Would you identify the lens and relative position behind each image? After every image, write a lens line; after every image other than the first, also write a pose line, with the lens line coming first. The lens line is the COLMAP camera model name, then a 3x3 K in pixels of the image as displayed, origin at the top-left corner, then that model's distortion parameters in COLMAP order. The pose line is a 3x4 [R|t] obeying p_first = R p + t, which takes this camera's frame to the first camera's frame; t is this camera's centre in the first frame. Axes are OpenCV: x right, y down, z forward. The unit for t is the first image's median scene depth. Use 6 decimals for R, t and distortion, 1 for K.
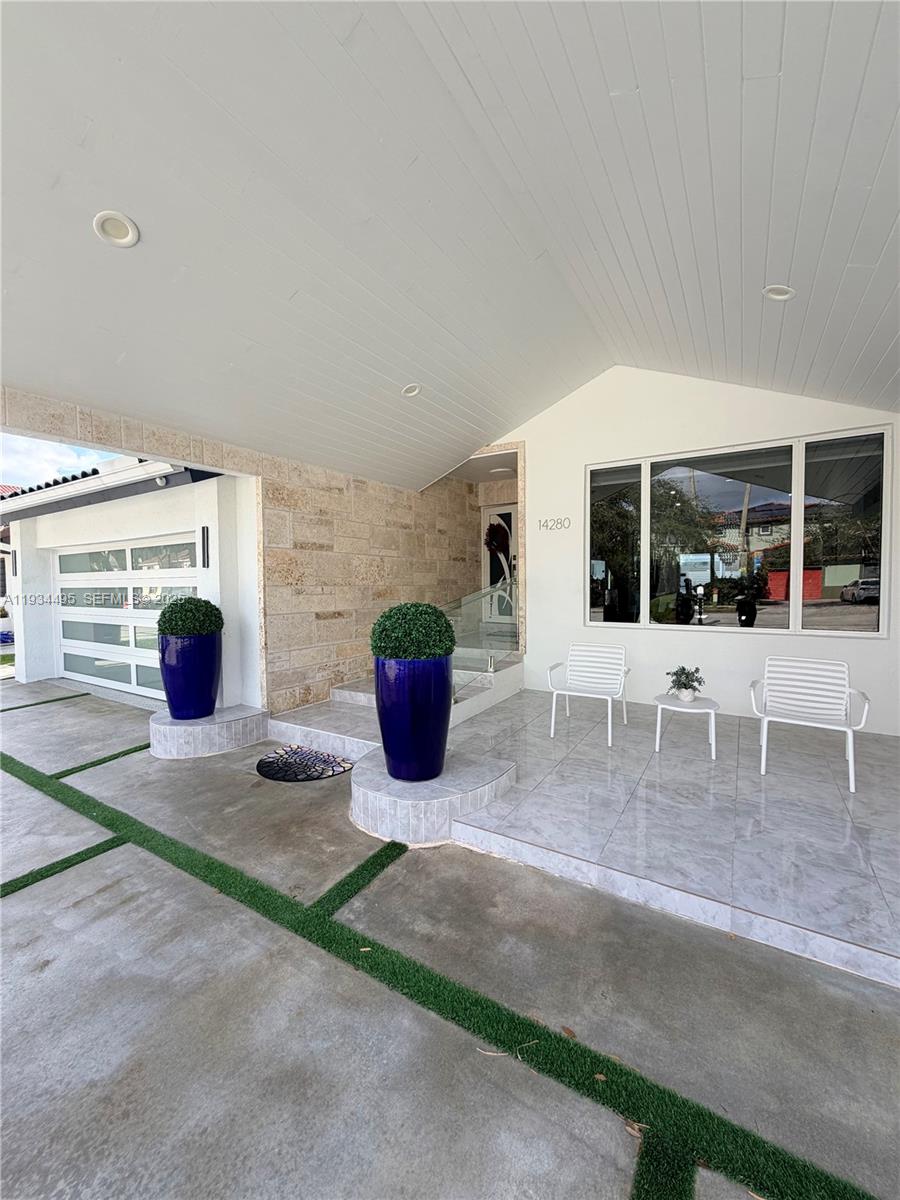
lens RADIAL K [[476.4, 0, 450.5], [0, 476.4, 596.0], [0, 0, 1]] dist [-0.001225, -0.000129]
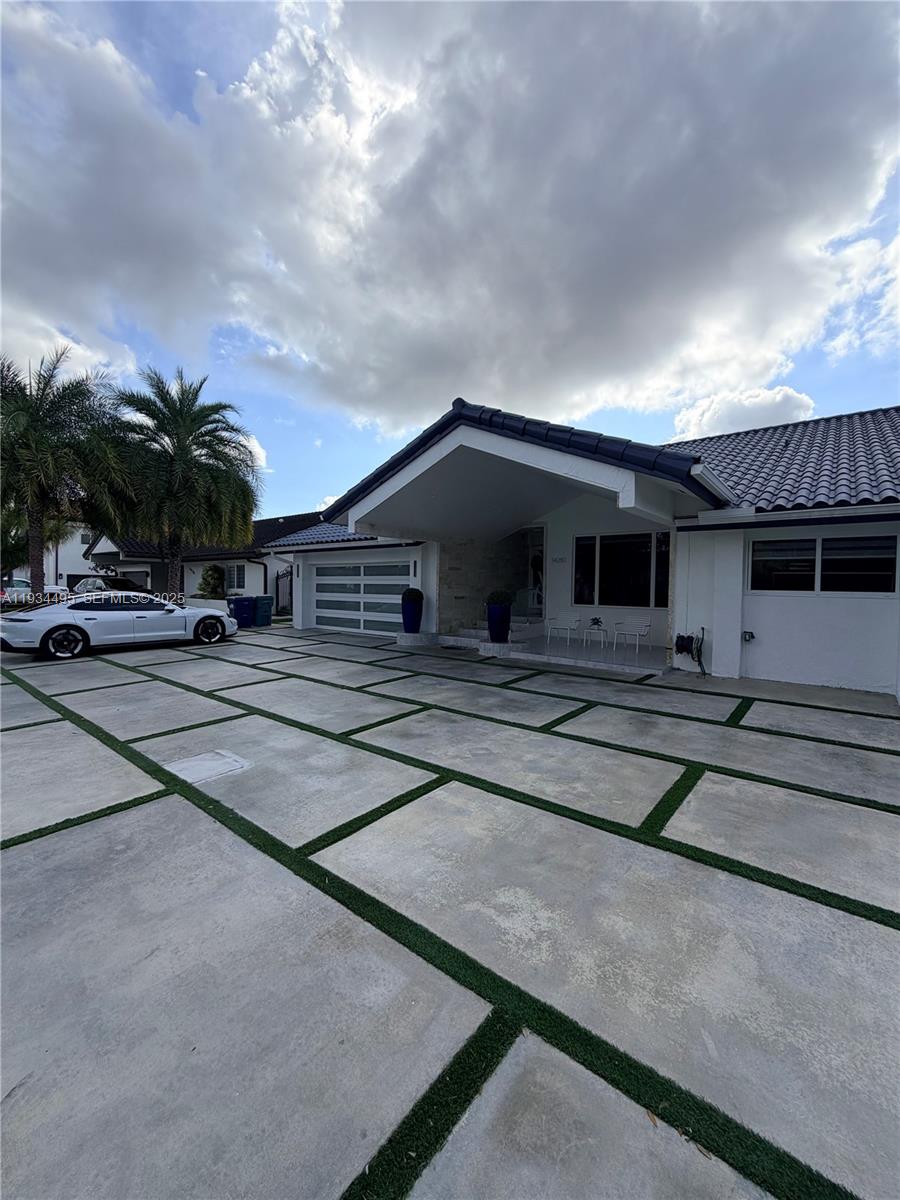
lens RADIAL K [[479.1, 0, 453.5], [0, 479.1, 589.4], [0, 0, 1]] dist [0.001519, 0.000058]
pose [[0.992163, 0.027485, -0.121887, 0.007561], [-0.030852, 0.999190, -0.025824, 0.075091], [0.121078, 0.029382, 0.992208, -1.657183]]
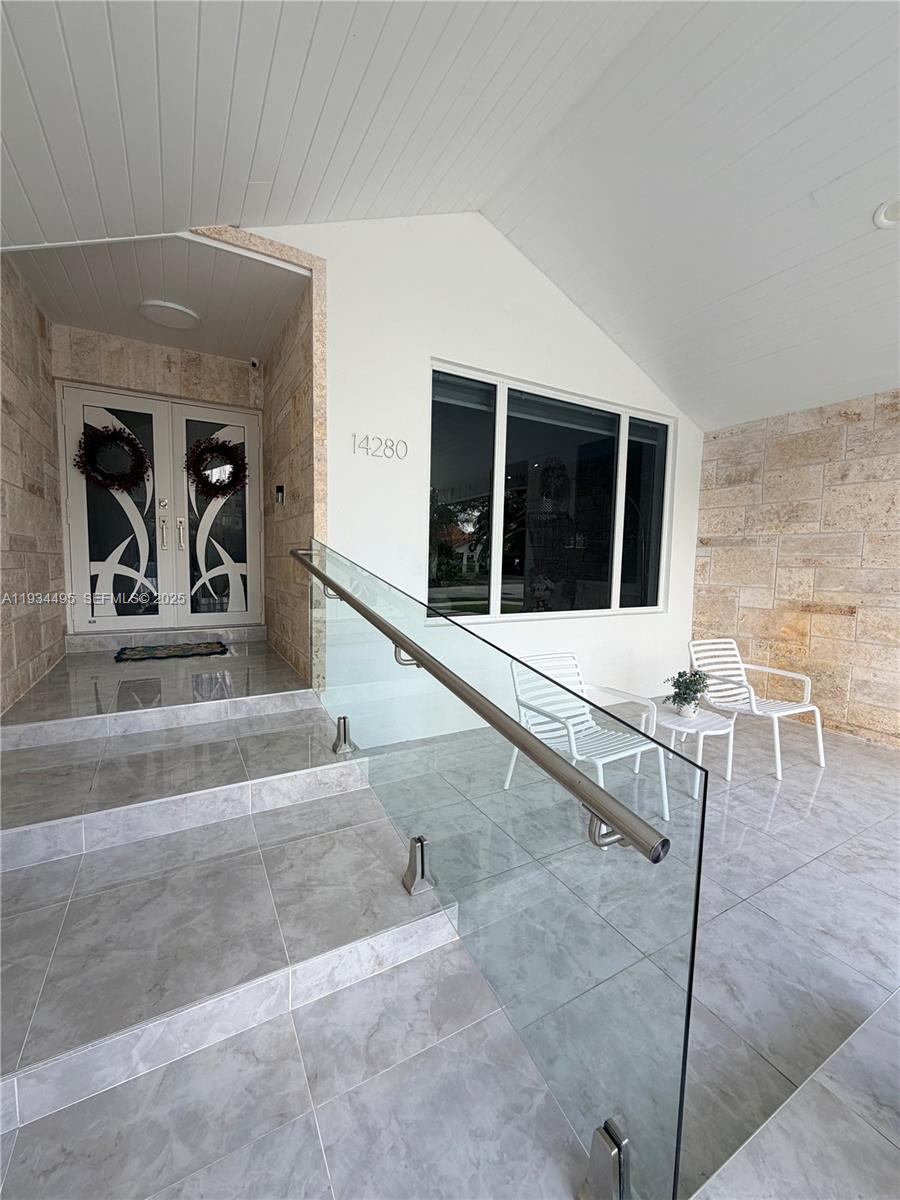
lens RADIAL K [[476.4, 0, 450.5], [0, 476.4, 596.0], [0, 0, 1]] dist [-0.001225, -0.000129]
pose [[0.484377, -0.051529, 0.873341, -0.302521], [0.004396, 0.998395, 0.056469, -0.013321], [-0.874848, -0.023513, 0.483826, 0.859931]]
